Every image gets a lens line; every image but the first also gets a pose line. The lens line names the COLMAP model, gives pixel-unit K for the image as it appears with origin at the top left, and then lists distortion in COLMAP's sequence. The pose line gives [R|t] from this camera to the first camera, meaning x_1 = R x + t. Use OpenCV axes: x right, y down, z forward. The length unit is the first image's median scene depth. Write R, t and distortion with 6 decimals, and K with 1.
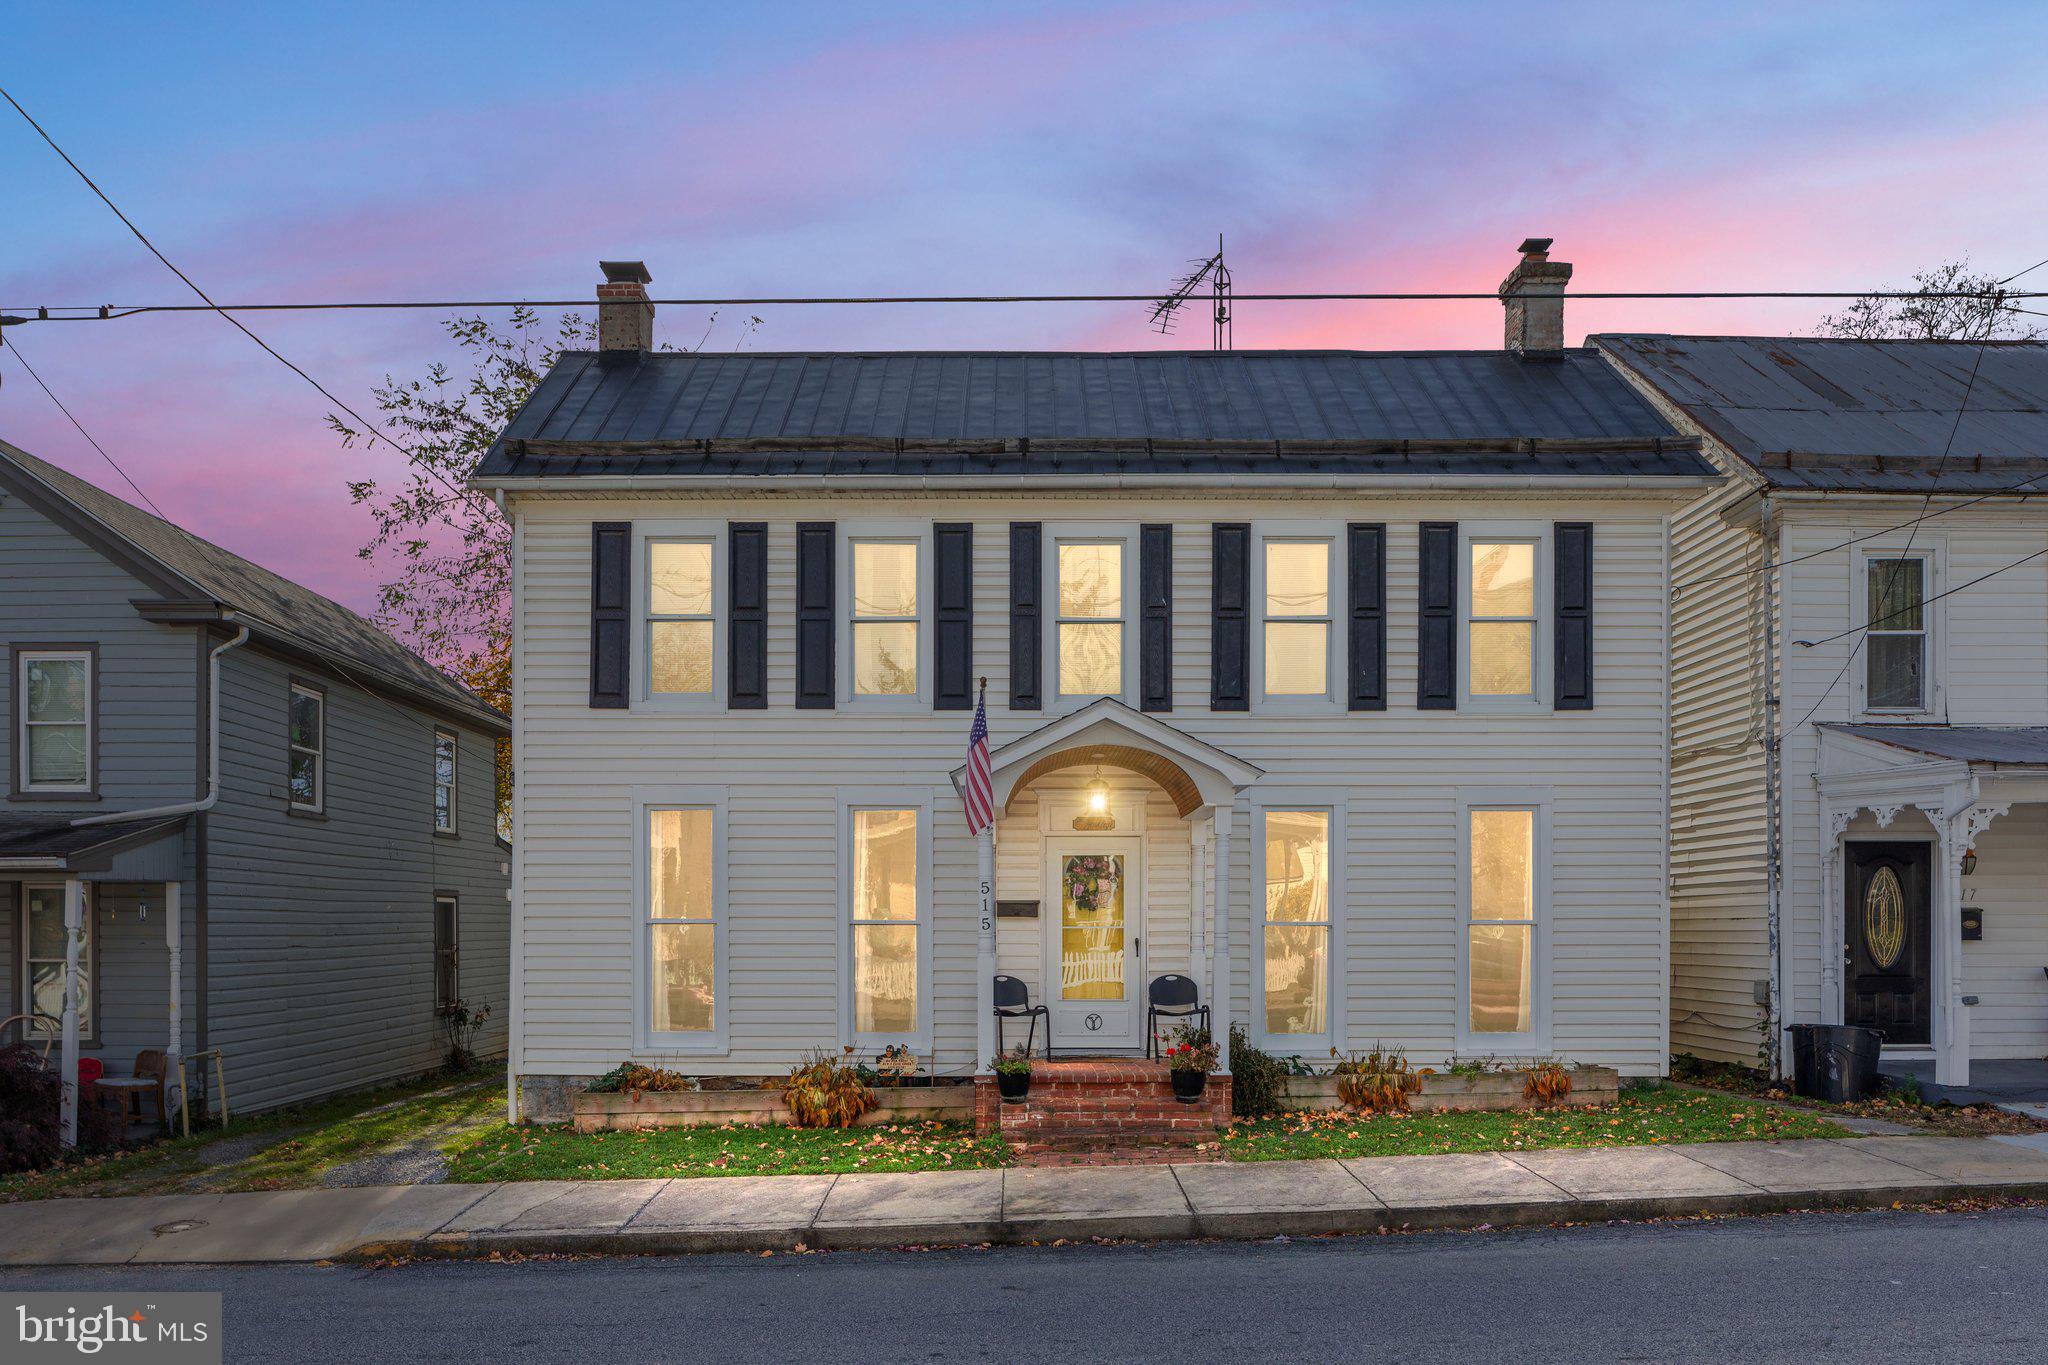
lens RADIAL K [[1356.9, 0, 1025.6], [0, 1356.9, 767.4], [0, 0, 1]] dist [-0.019342, 0.002039]
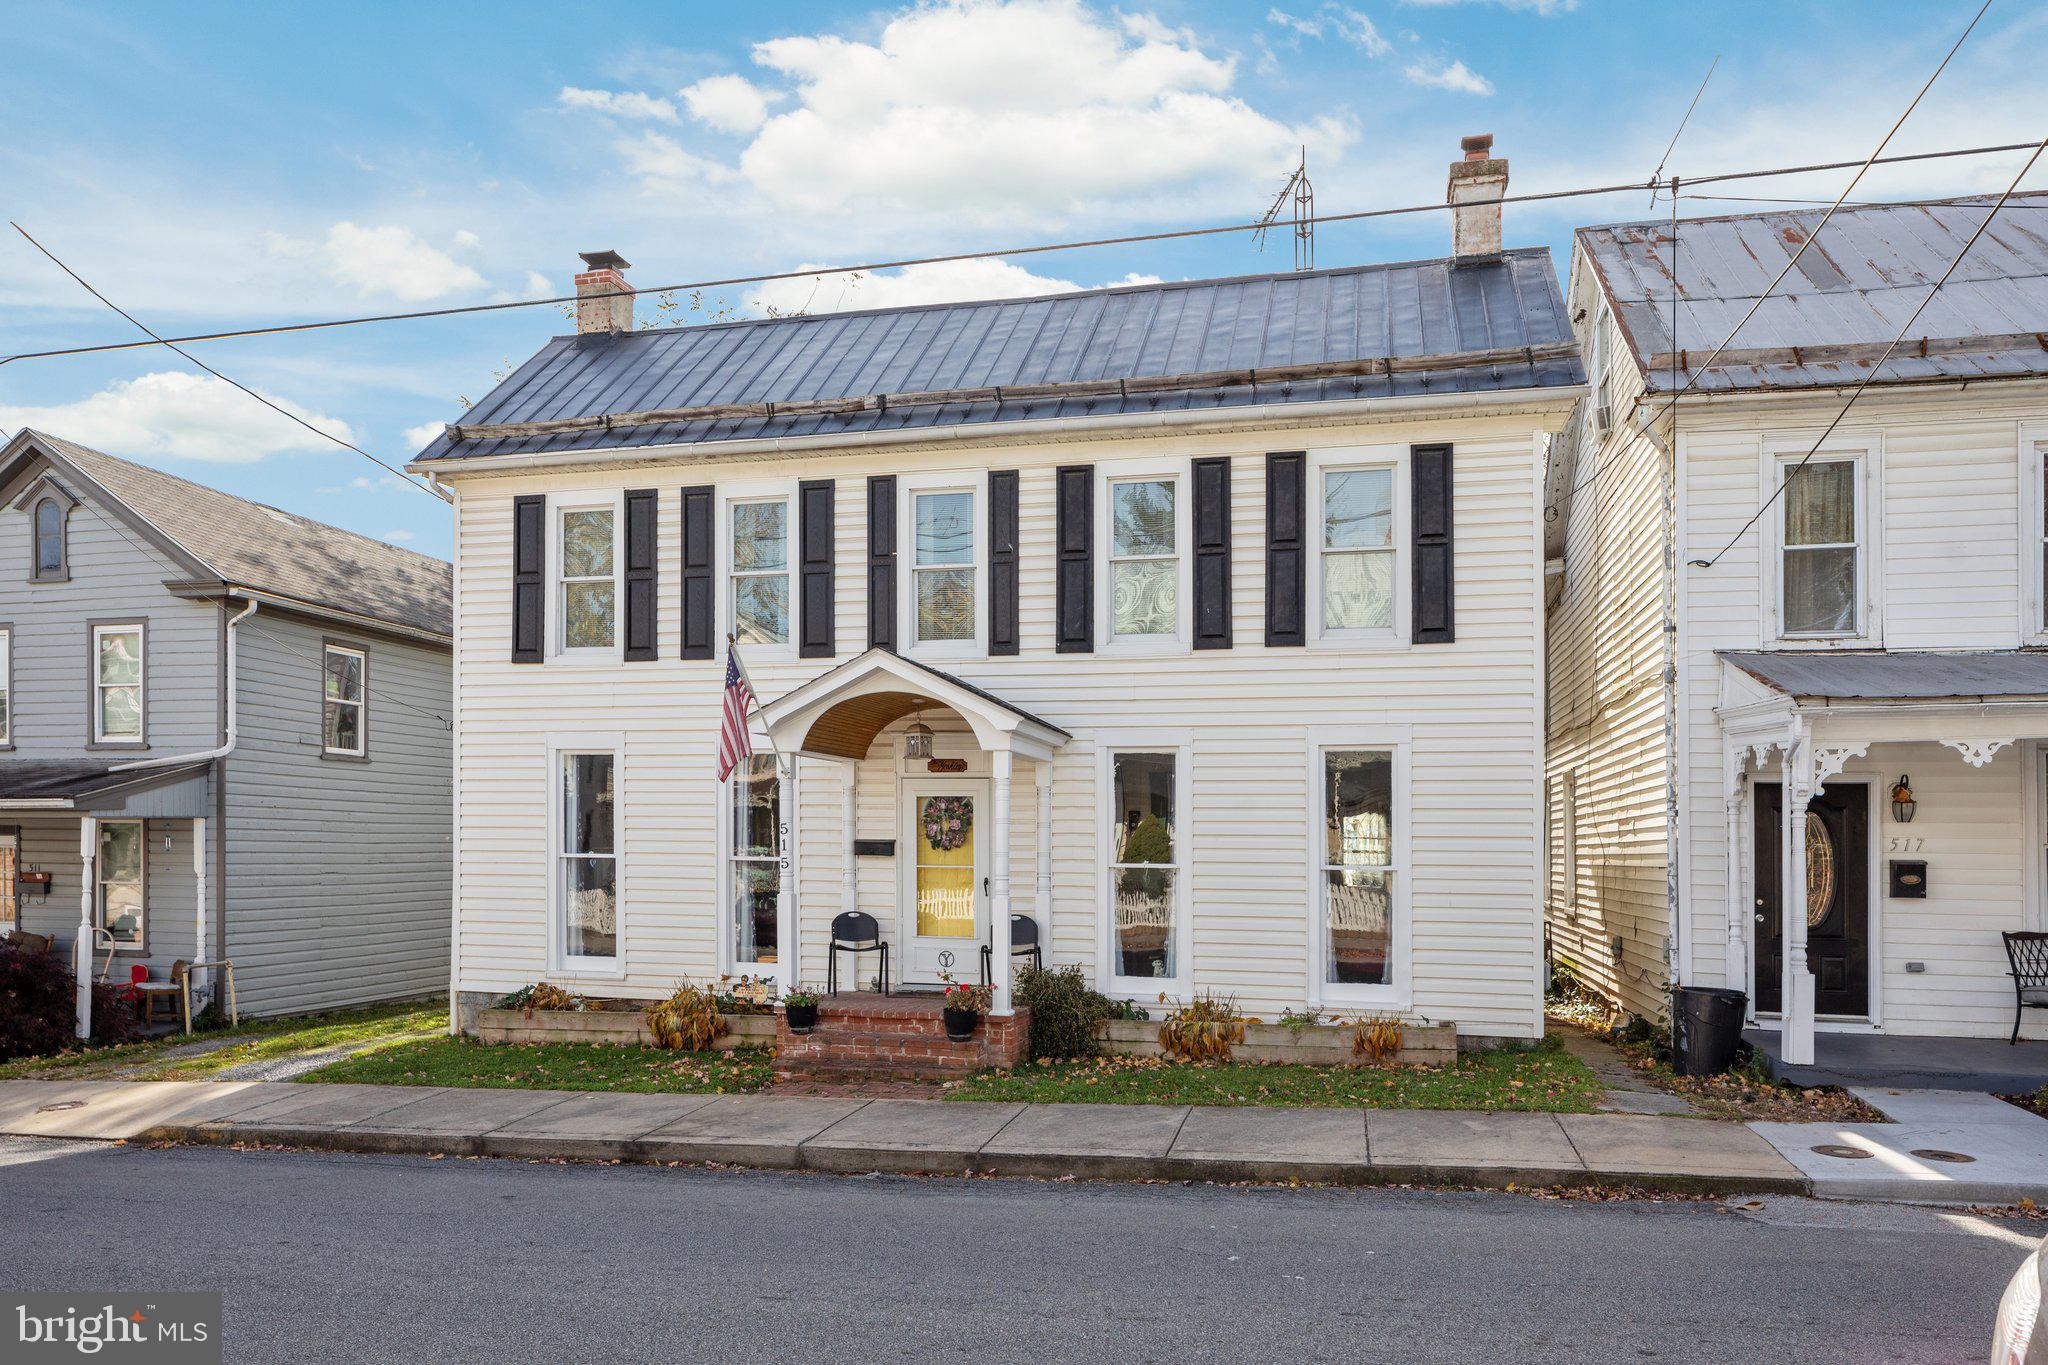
lens RADIAL K [[1364.6, 0, 977.1], [0, 1364.6, 687.6], [0, 0, 1]] dist [-0.004836, -0.000110]
pose [[0.970684, -0.017151, -0.239746, 0.324154], [0.015967, 0.999849, -0.006880, -0.010209], [0.239828, 0.002851, 0.970811, 0.002099]]
